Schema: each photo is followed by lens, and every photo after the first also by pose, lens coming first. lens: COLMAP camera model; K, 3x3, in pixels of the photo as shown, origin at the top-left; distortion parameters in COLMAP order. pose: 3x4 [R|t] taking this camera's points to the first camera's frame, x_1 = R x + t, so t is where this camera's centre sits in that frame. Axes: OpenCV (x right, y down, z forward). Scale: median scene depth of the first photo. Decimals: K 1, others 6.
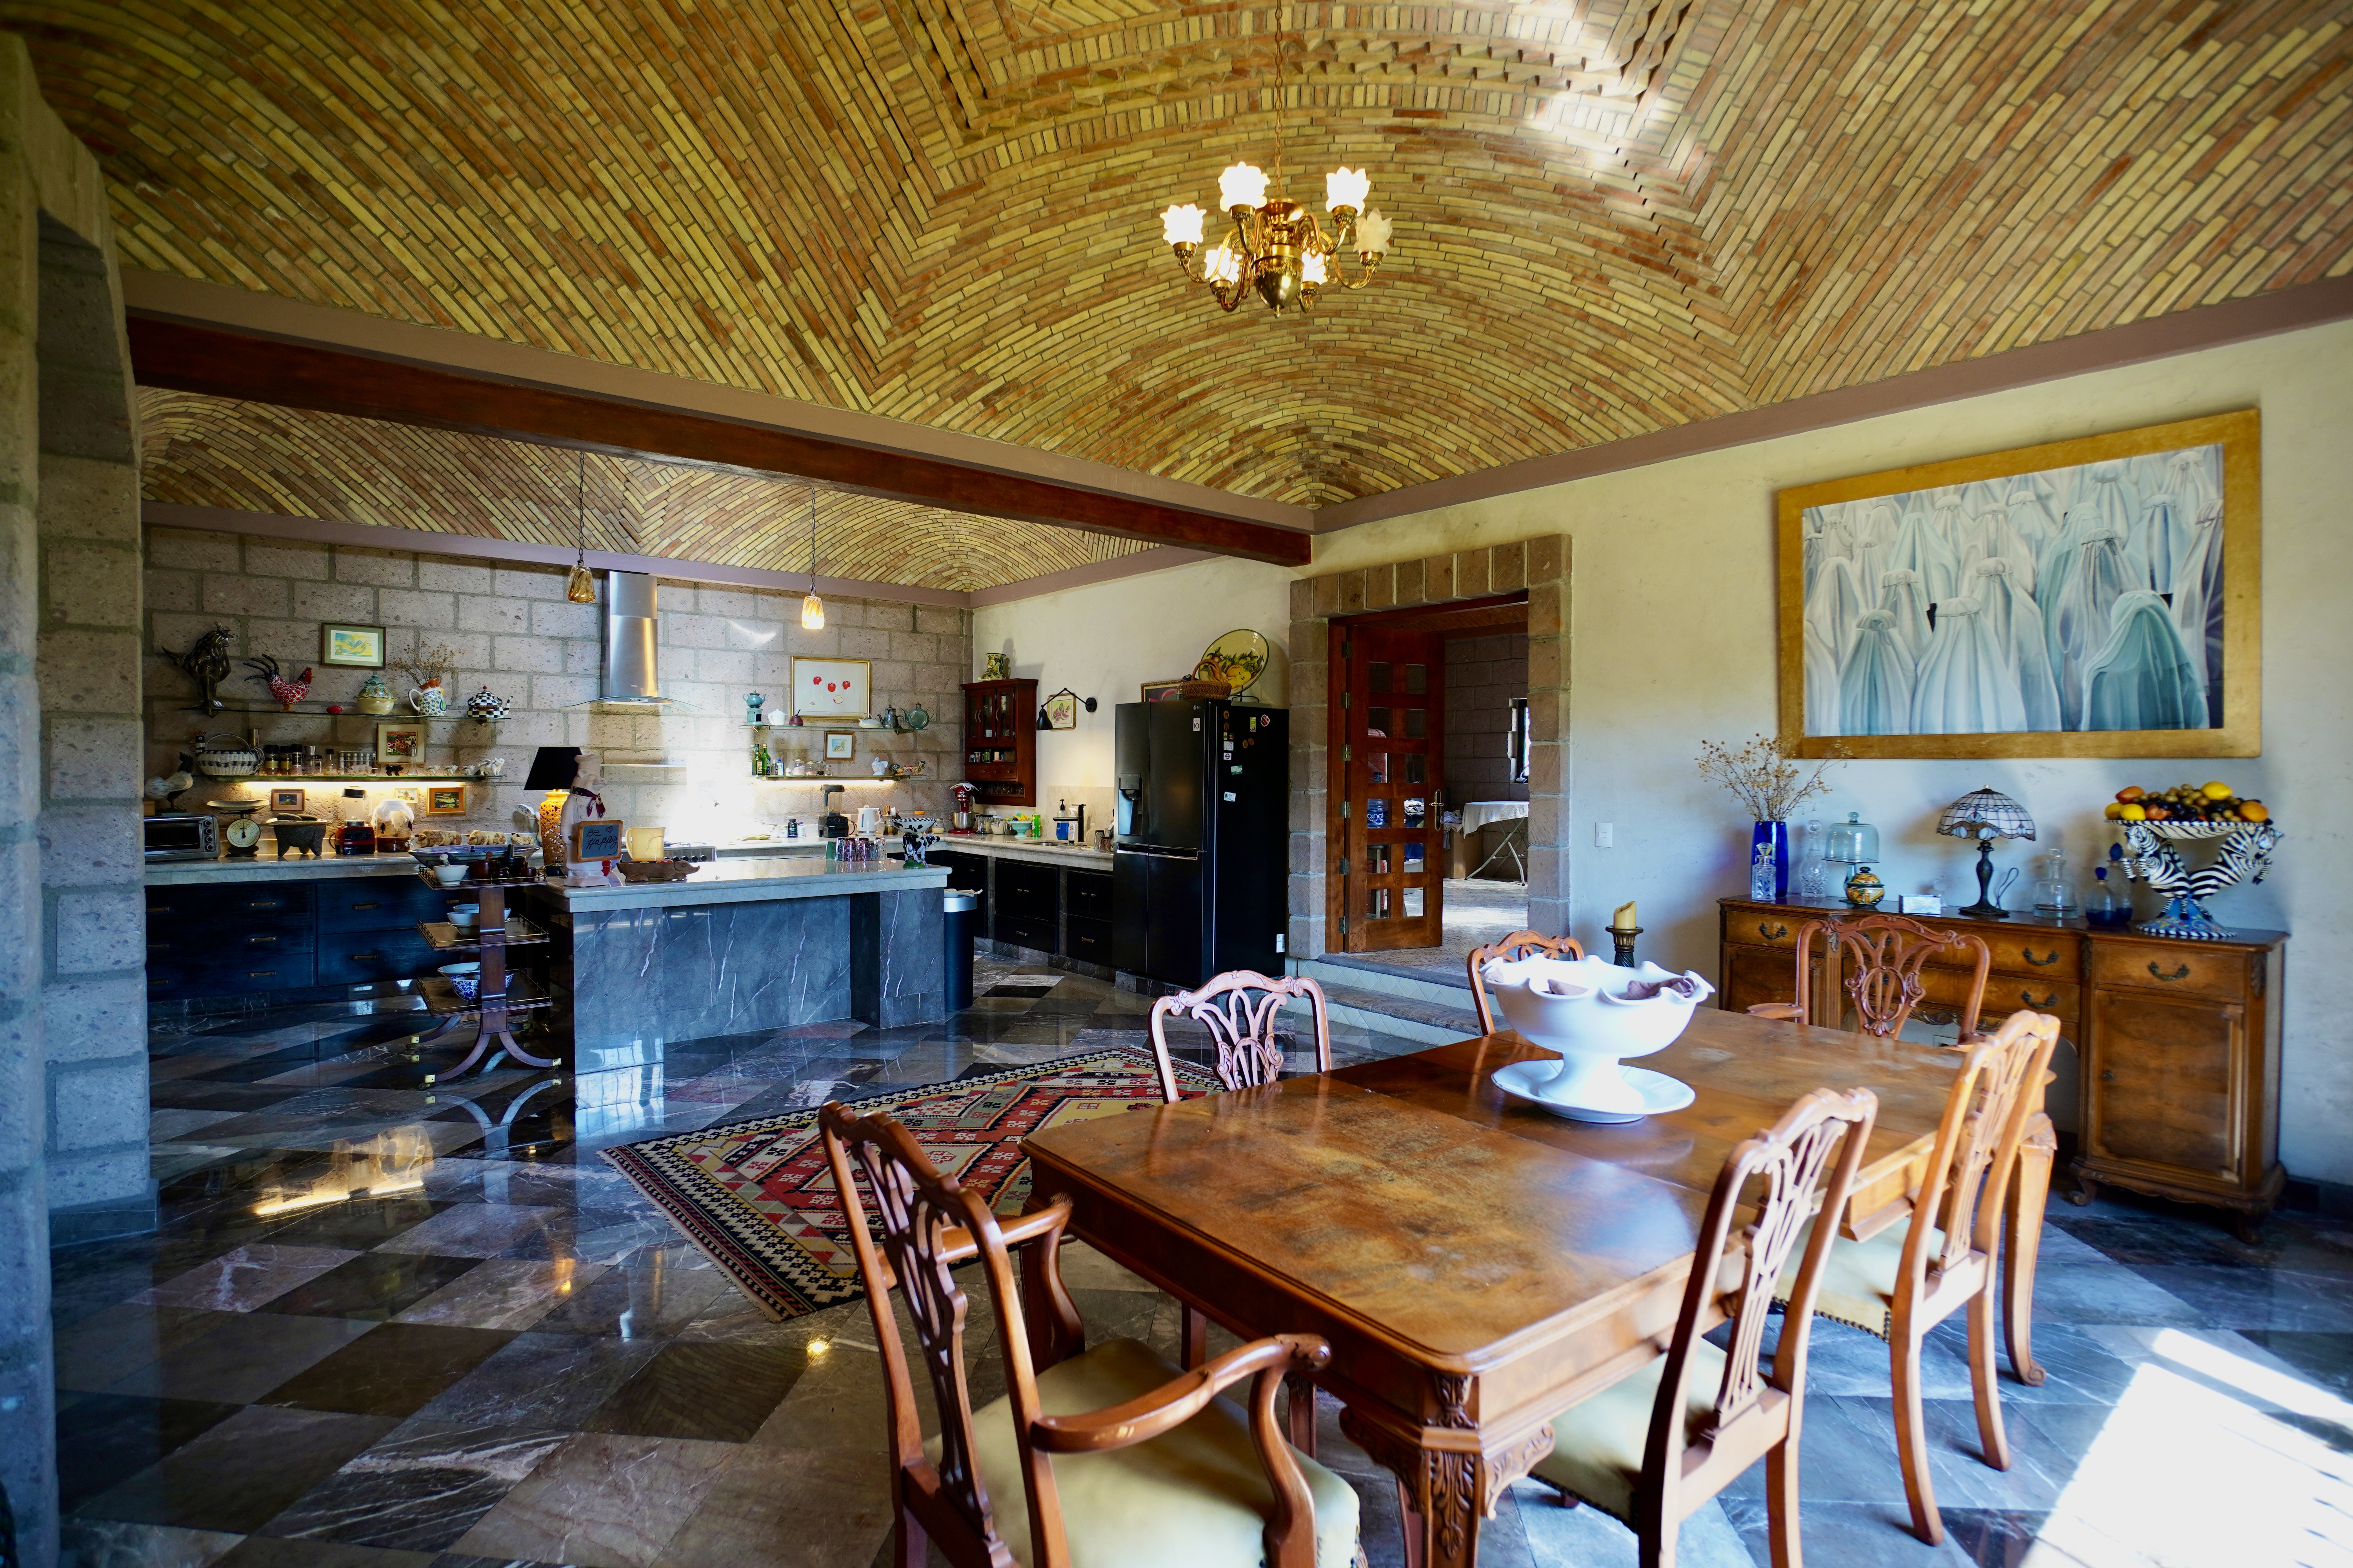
lens RADIAL K [[1132.3, 0, 1169.8], [0, 1132.3, 773.3], [0, 0, 1]] dist [-0.023631, -0.000204]
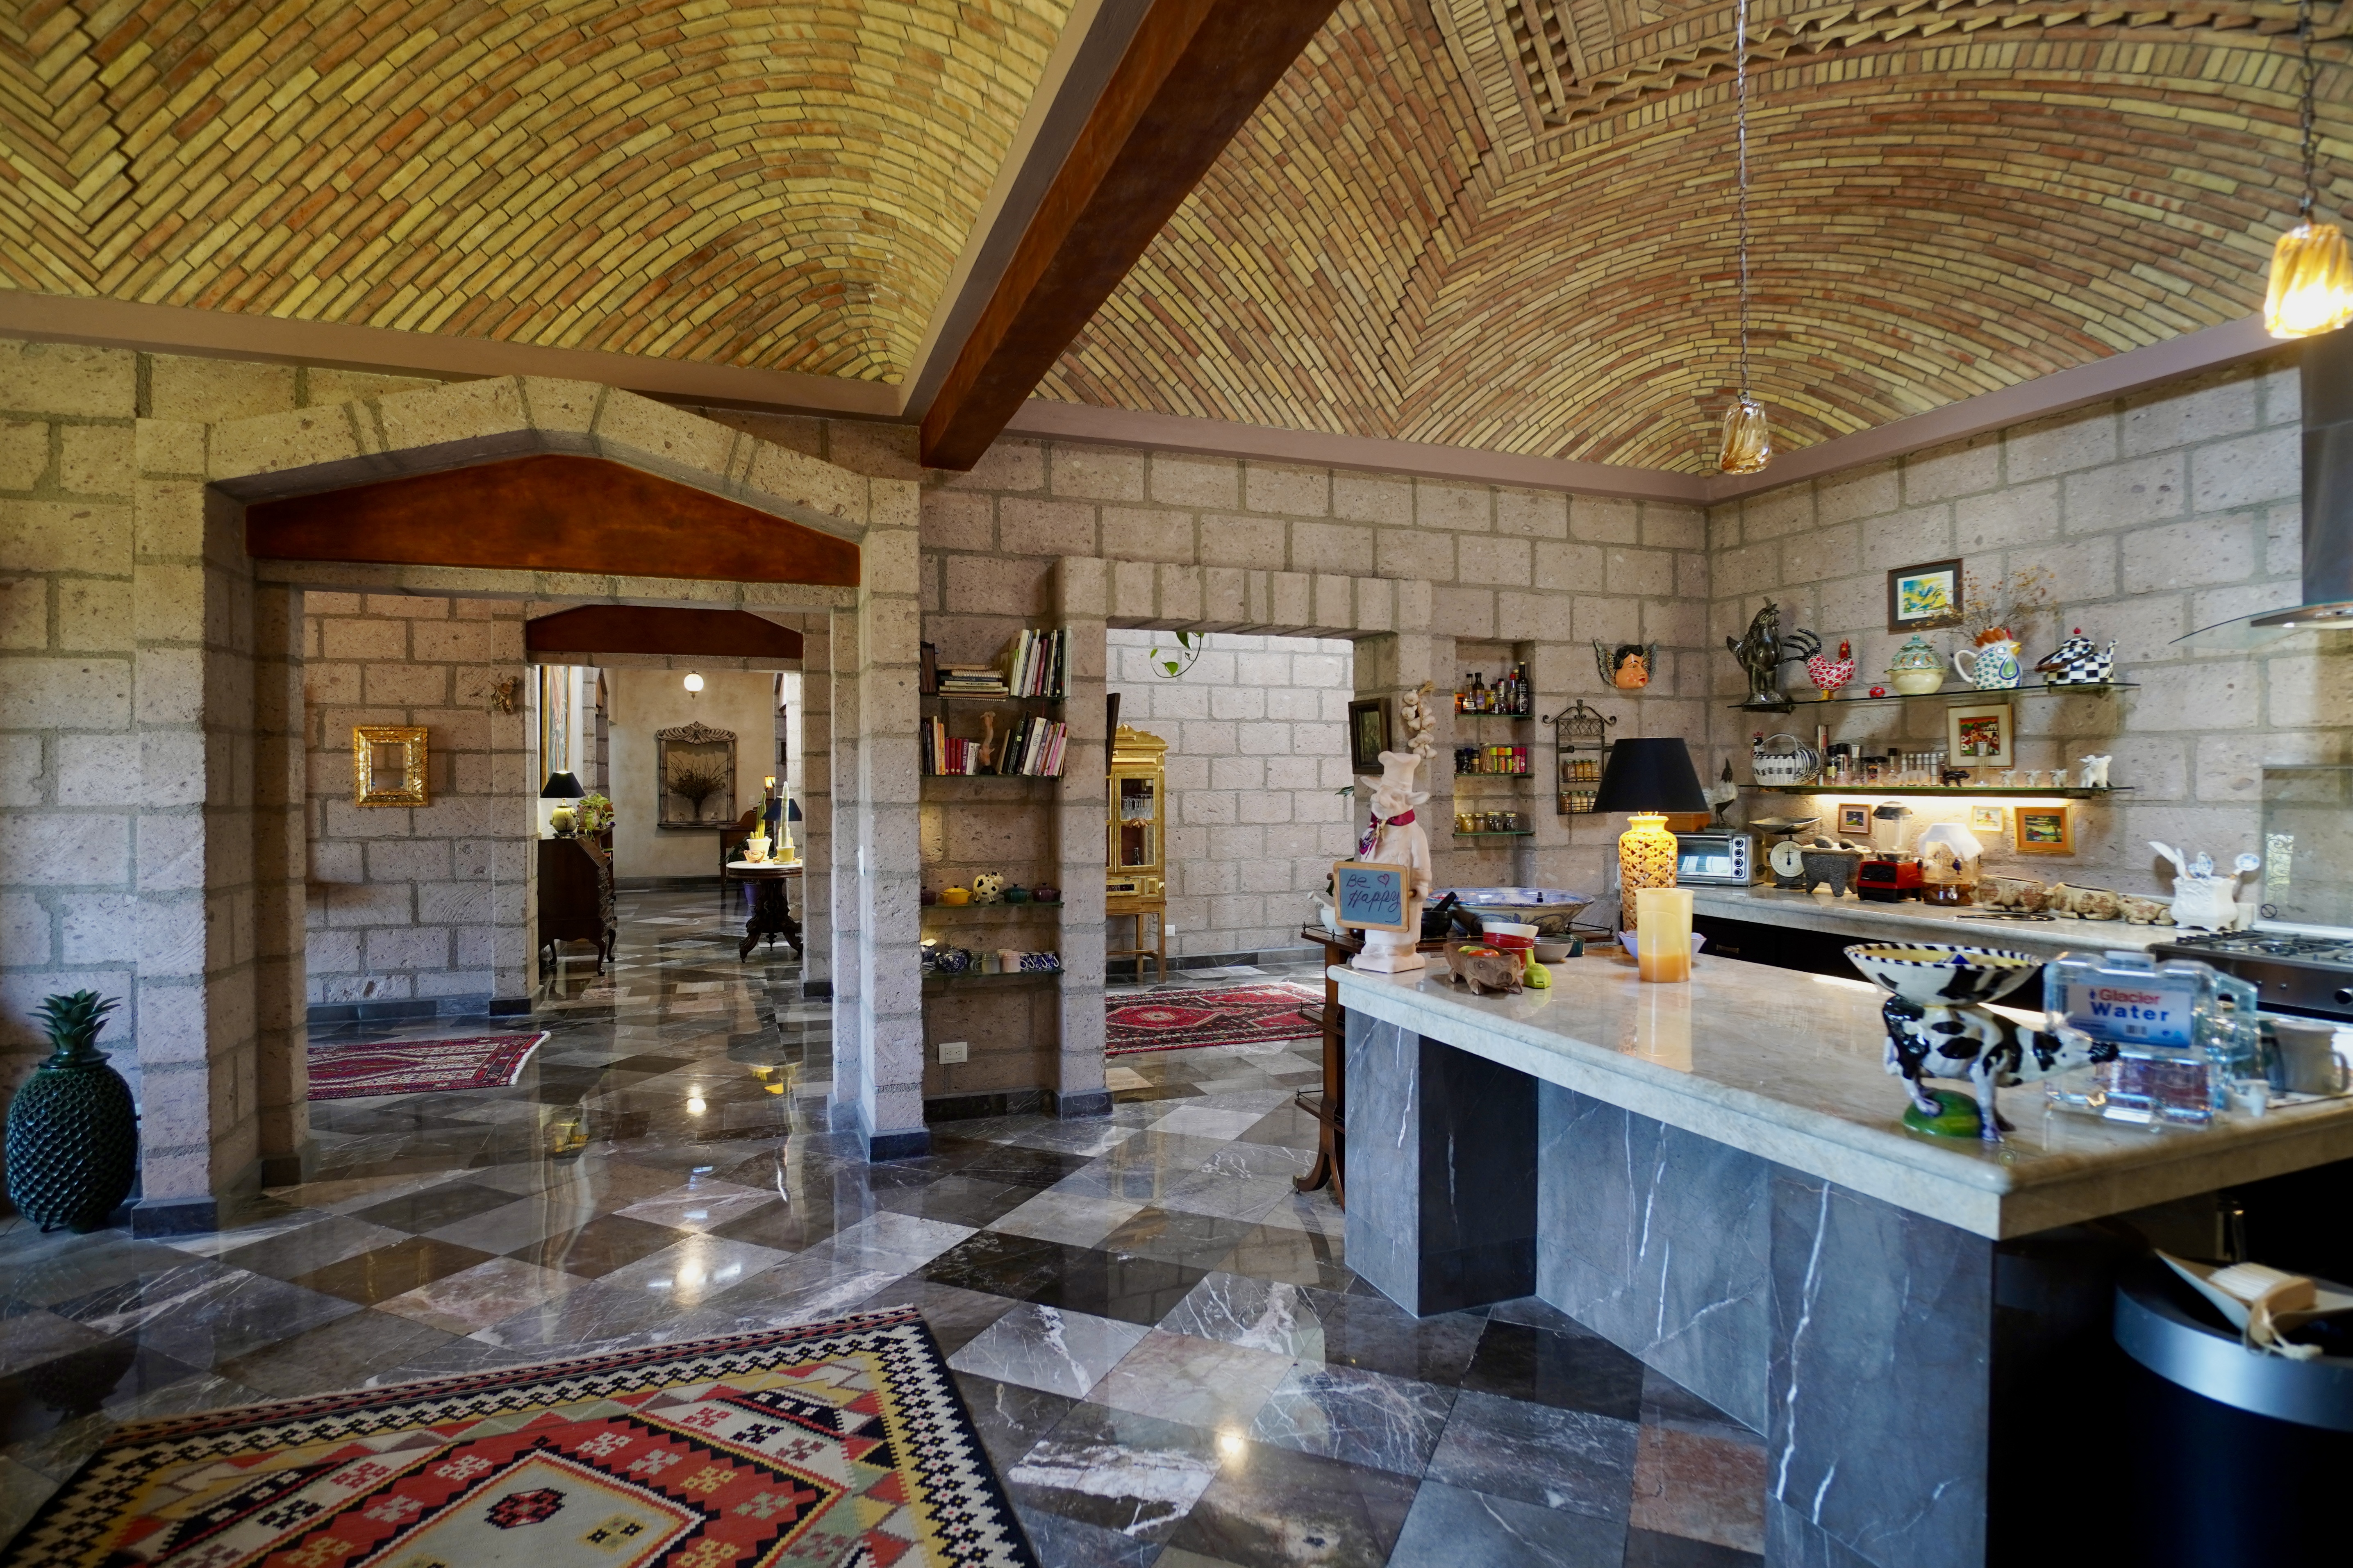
lens RADIAL K [[1185.3, 0, 1176.5], [0, 1185.3, 784.0], [0, 0, 1]] dist [-0.026309, -0.001160]
pose [[-0.310794, 0.001663, -0.950476, 0.131404], [-0.001714, 0.999996, 0.002310, -0.000710], [0.950476, 0.002347, -0.310789, 1.164195]]
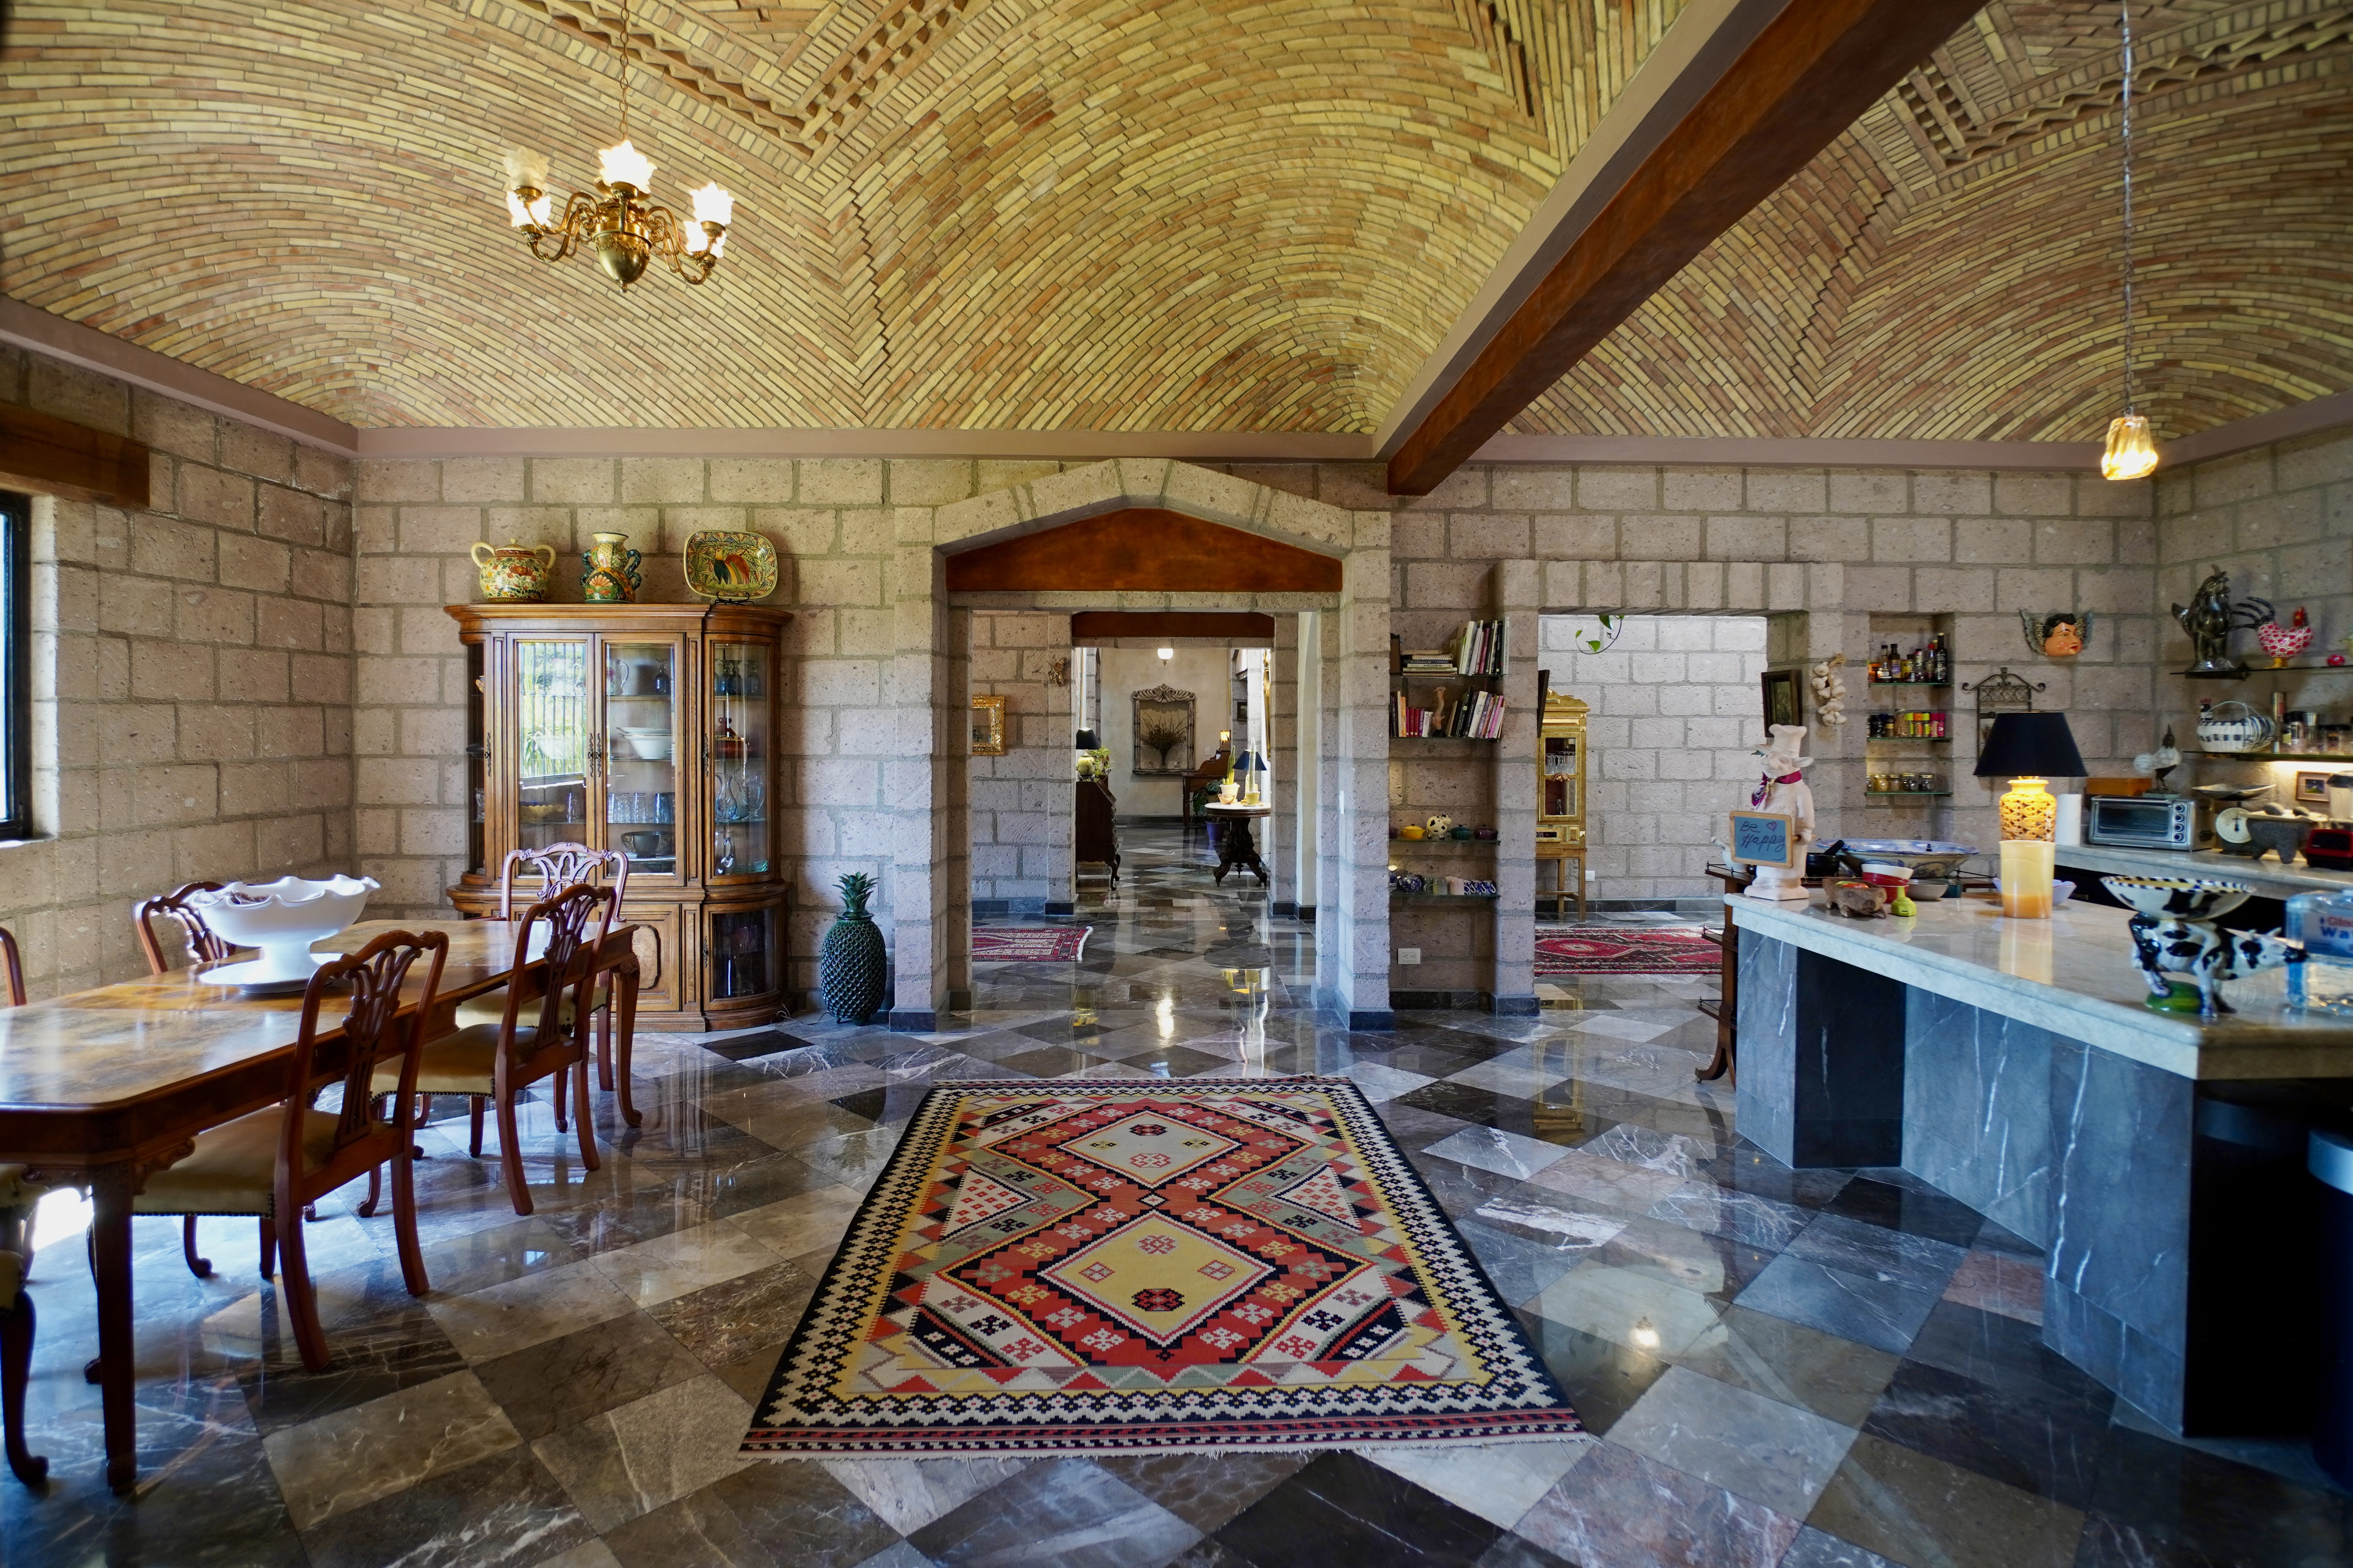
lens RADIAL K [[1163.6, 0, 1178.3], [0, 1163.6, 745.5], [0, 0, 1]] dist [-0.026869, 0.000982]
pose [[-0.614720, 0.005310, -0.788728, 0.418430], [-0.007419, 0.999894, 0.012514, -0.011941], [0.788711, 0.013544, -0.614615, 1.255238]]
